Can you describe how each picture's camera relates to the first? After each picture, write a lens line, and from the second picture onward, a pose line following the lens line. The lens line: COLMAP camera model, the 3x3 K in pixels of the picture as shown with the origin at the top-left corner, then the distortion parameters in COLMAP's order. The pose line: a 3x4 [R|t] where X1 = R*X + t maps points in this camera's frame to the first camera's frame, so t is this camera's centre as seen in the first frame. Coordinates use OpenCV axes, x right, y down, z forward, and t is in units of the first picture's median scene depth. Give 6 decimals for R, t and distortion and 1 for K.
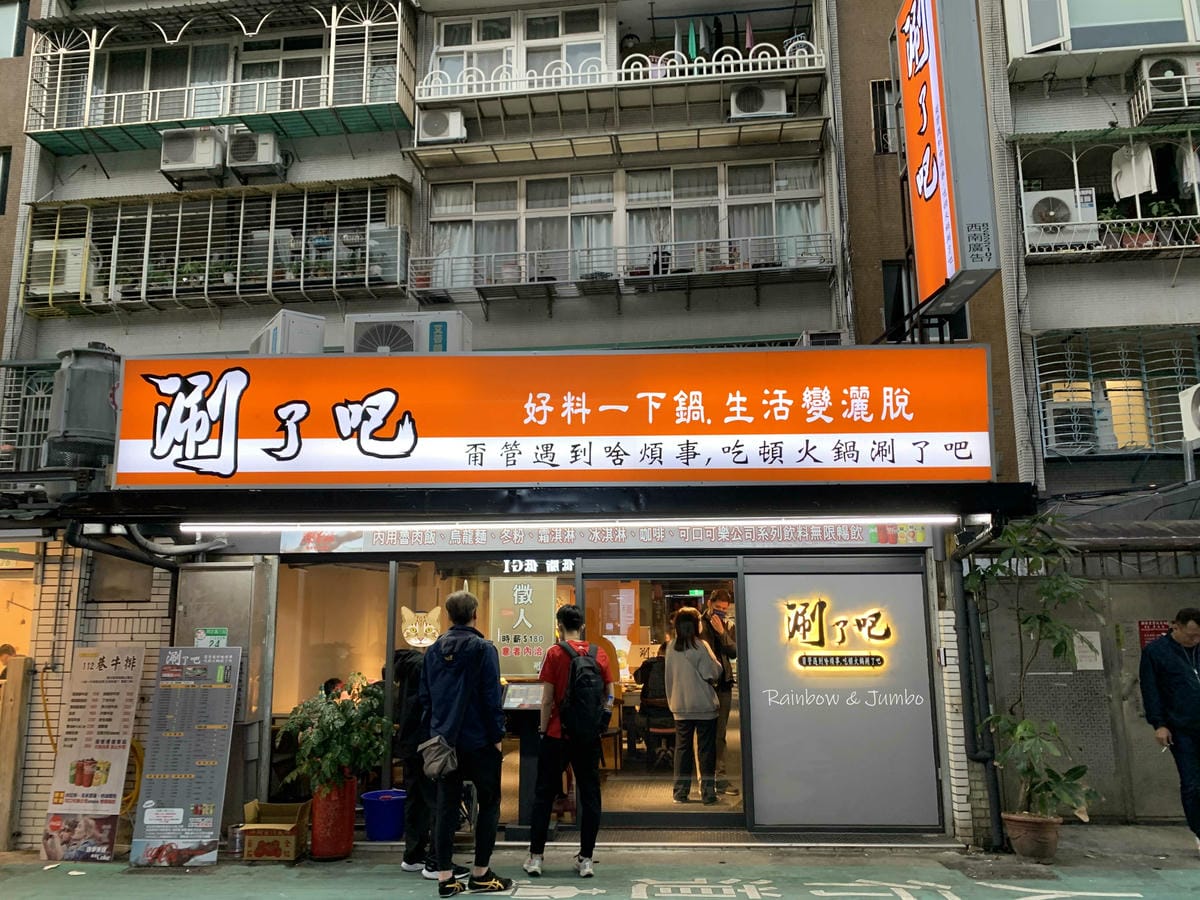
lens RADIAL K [[917.4, 0, 599.6], [0, 917.4, 453.4], [0, 0, 1]] dist [0.015395, -0.000270]
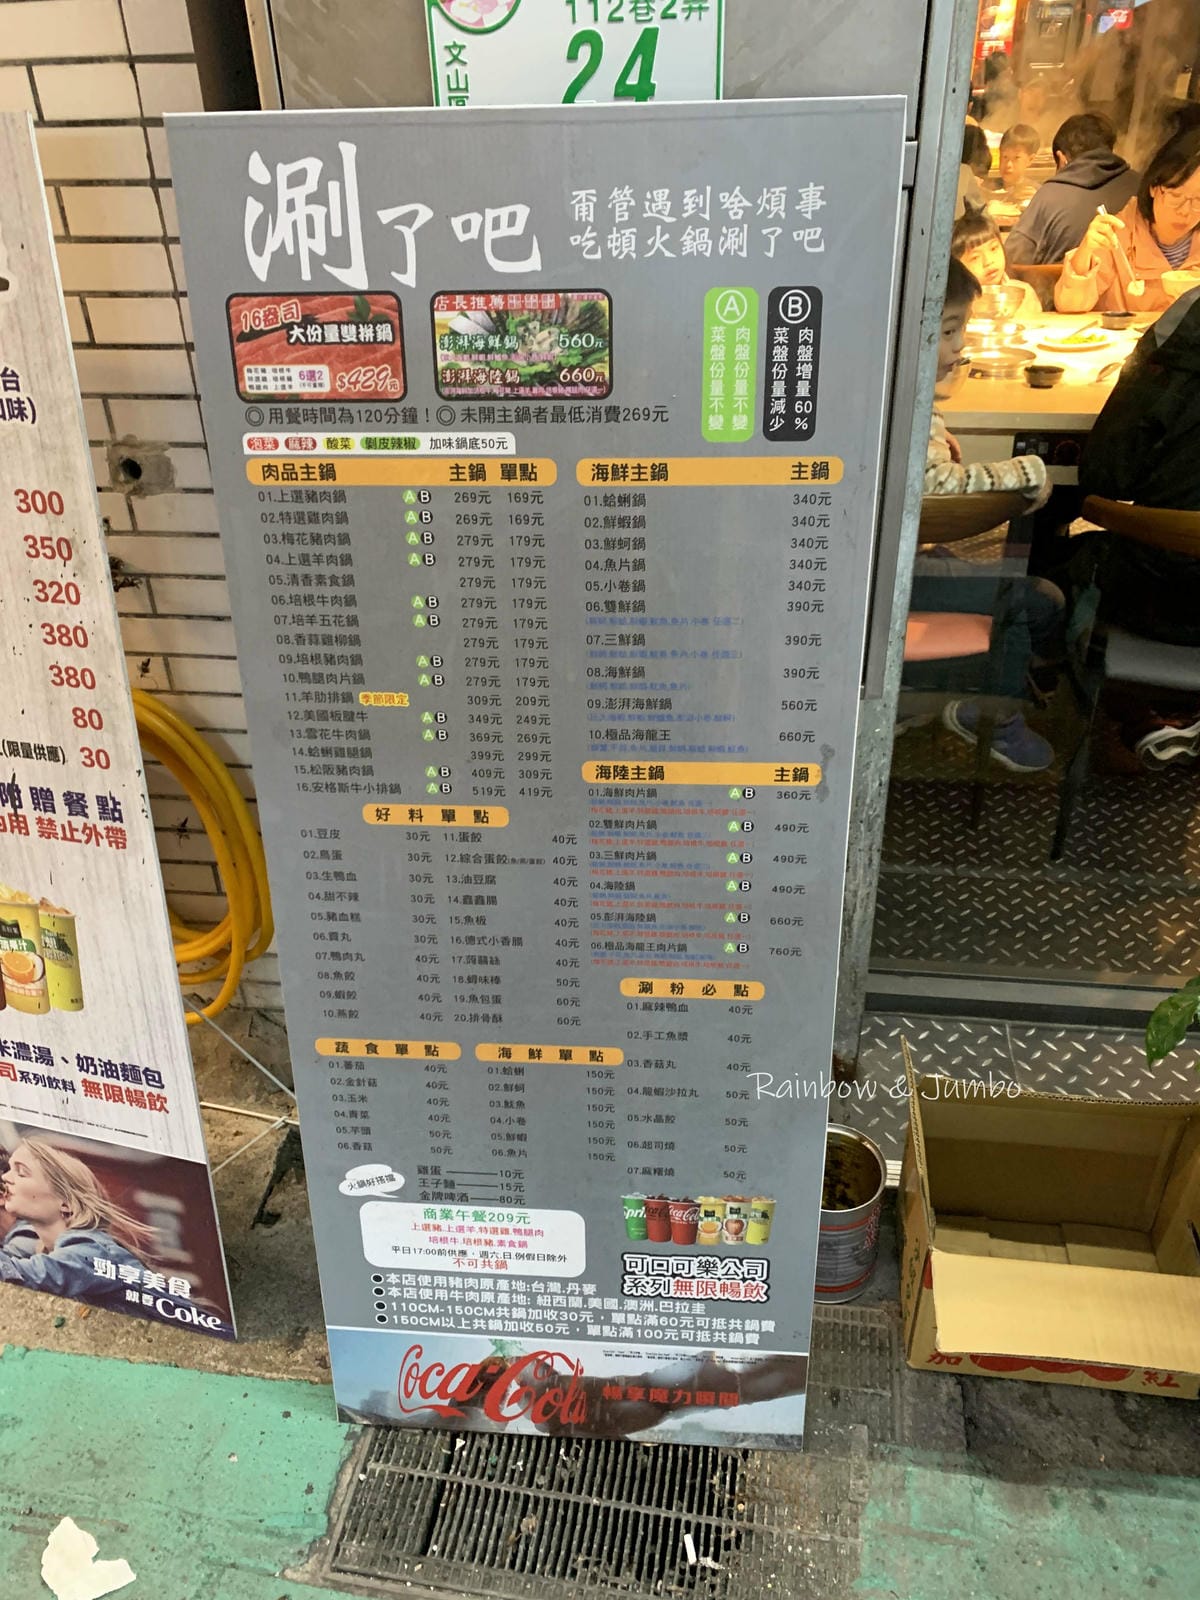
lens RADIAL K [[1223.2, 0, 597.4], [0, 1223.2, 802.4], [0, 0, 1]] dist [0.015395, -0.000270]
pose [[0.995964, 0.021517, -0.087135, -0.424794], [0.040219, 0.760905, 0.647616, 0.186166], [0.080236, -0.648507, 0.756968, 0.869578]]
